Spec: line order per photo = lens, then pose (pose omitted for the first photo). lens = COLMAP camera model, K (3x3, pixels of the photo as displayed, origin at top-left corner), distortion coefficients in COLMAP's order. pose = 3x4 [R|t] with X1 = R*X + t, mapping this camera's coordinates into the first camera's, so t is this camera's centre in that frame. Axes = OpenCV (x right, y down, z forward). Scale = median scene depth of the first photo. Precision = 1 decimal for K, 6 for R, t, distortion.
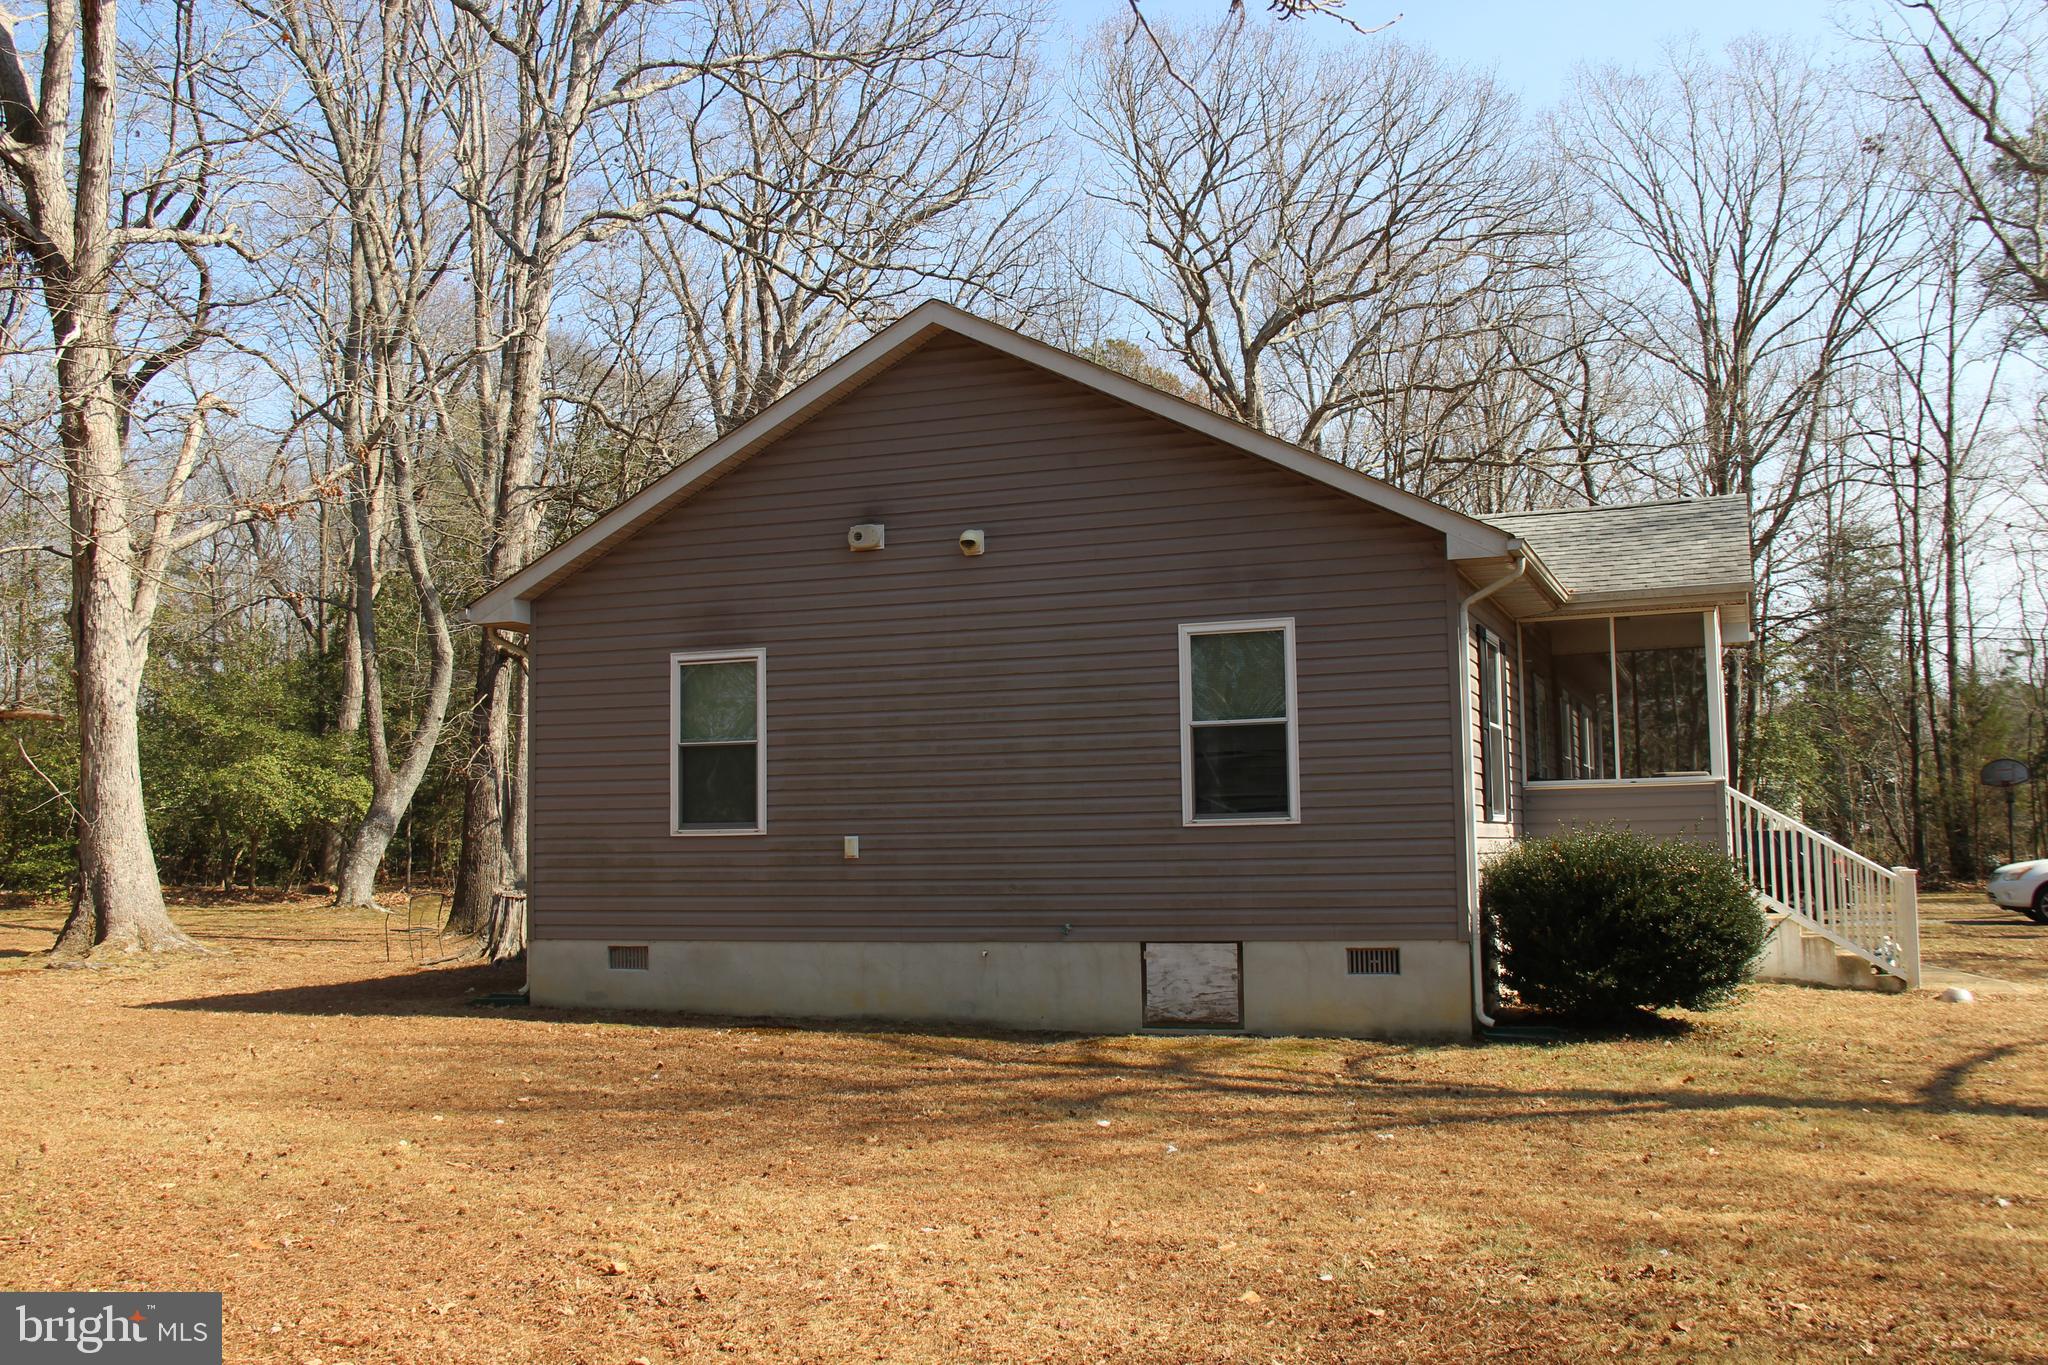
lens RADIAL K [[1931.9, 0, 1041.7], [0, 1931.9, 616.6], [0, 0, 1]] dist [-0.058733, 0.000000]
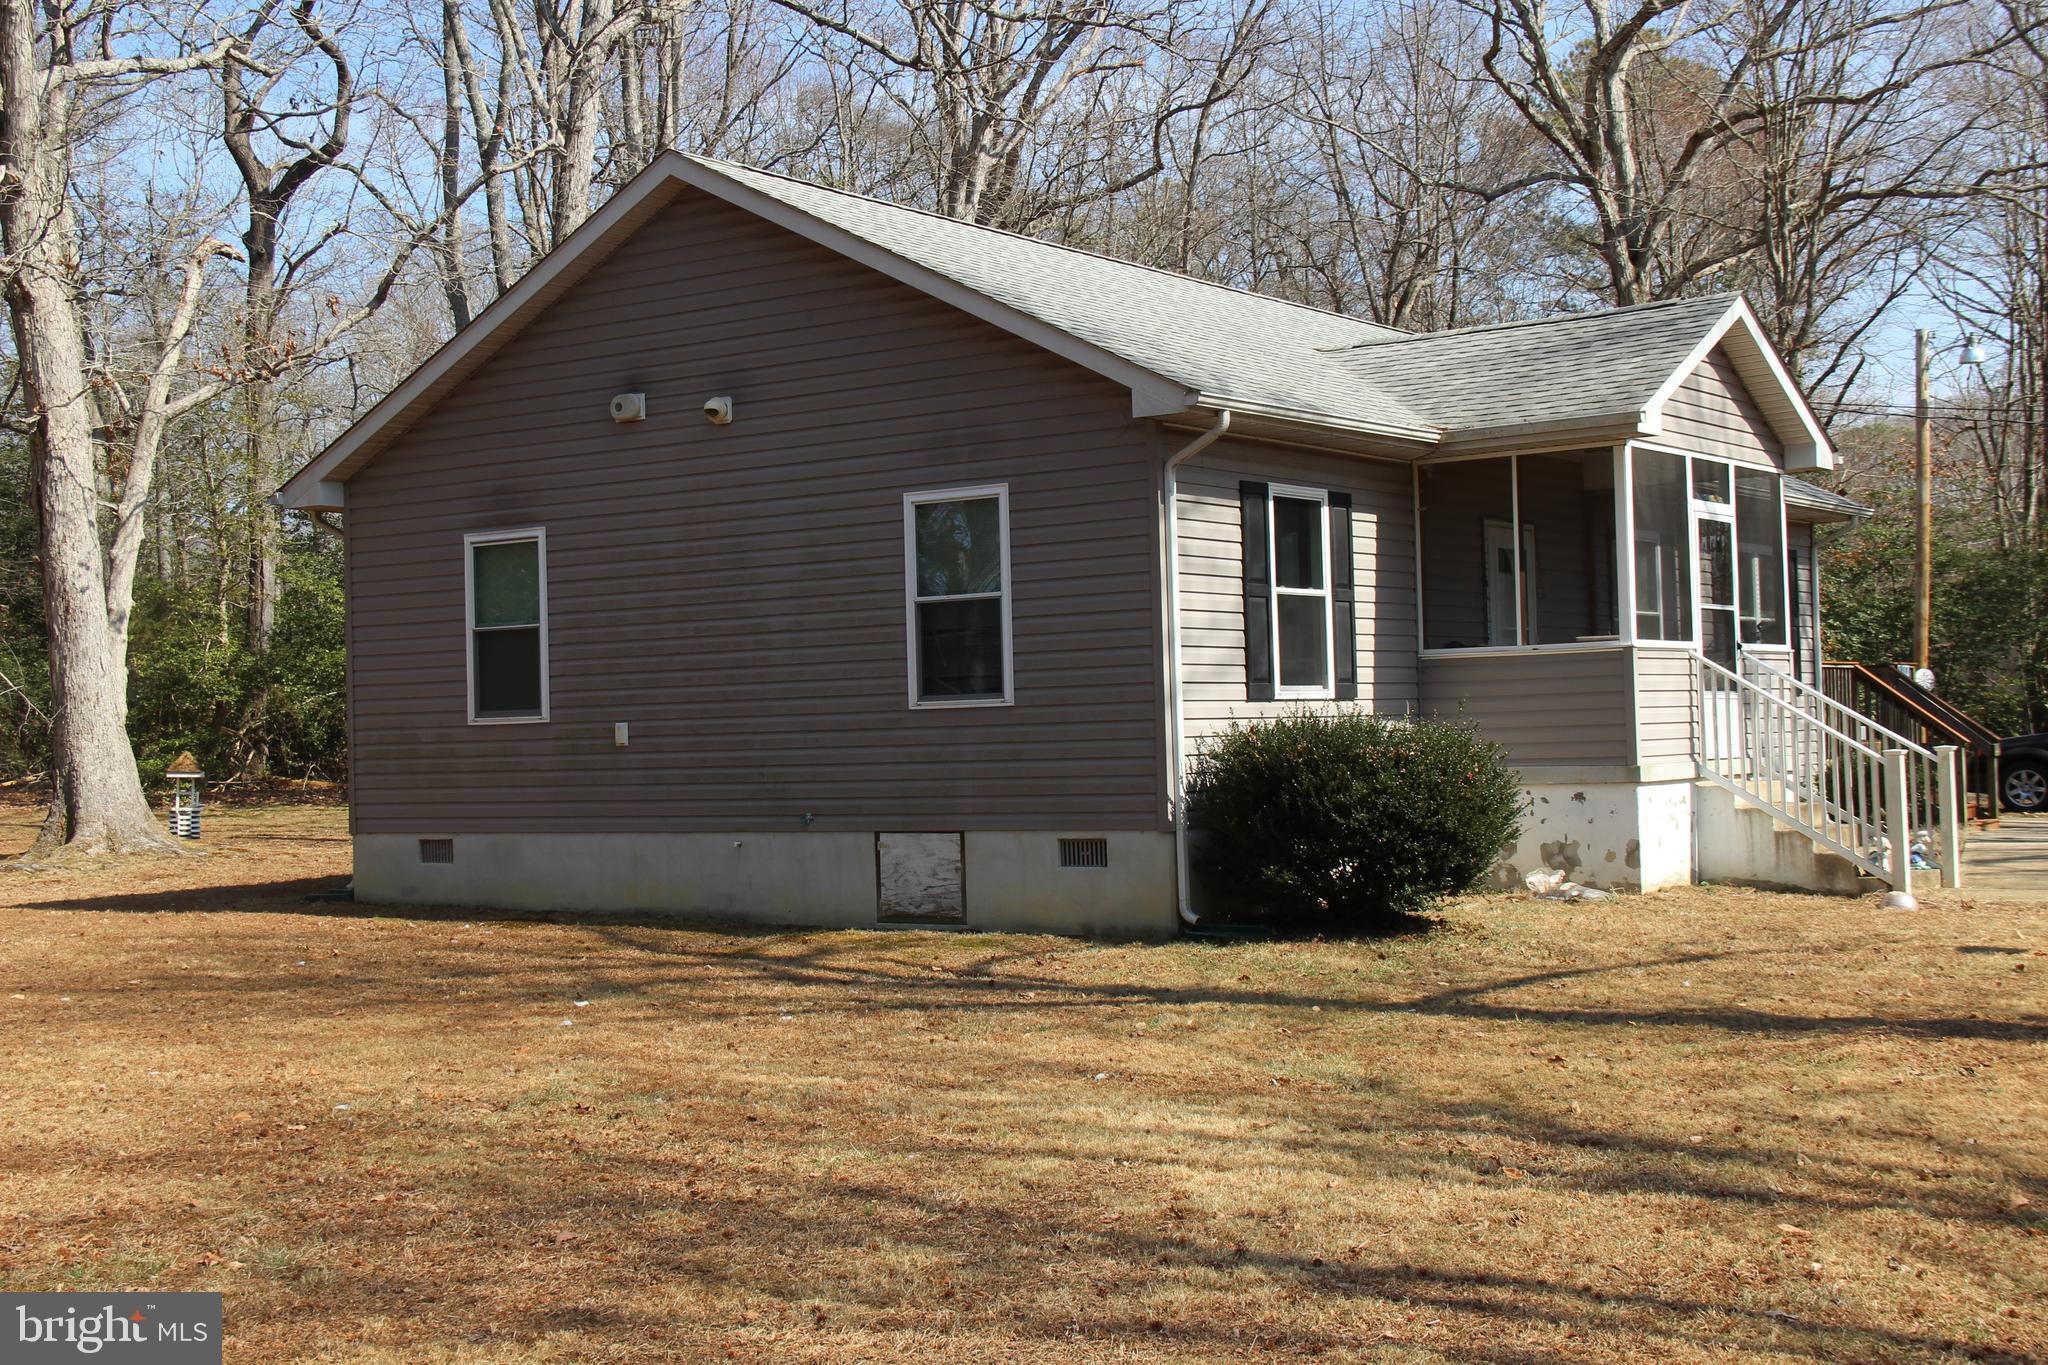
lens RADIAL K [[2645.1, 0, 1080.3], [0, 2645.1, 610.7], [0, 0, 1]] dist [0.091314, 0.000000]
pose [[0.966554, -0.022118, -0.255506, 0.460377], [0.042291, 0.996381, 0.073730, -0.028957], [0.252951, -0.082069, 0.963992, -0.205044]]
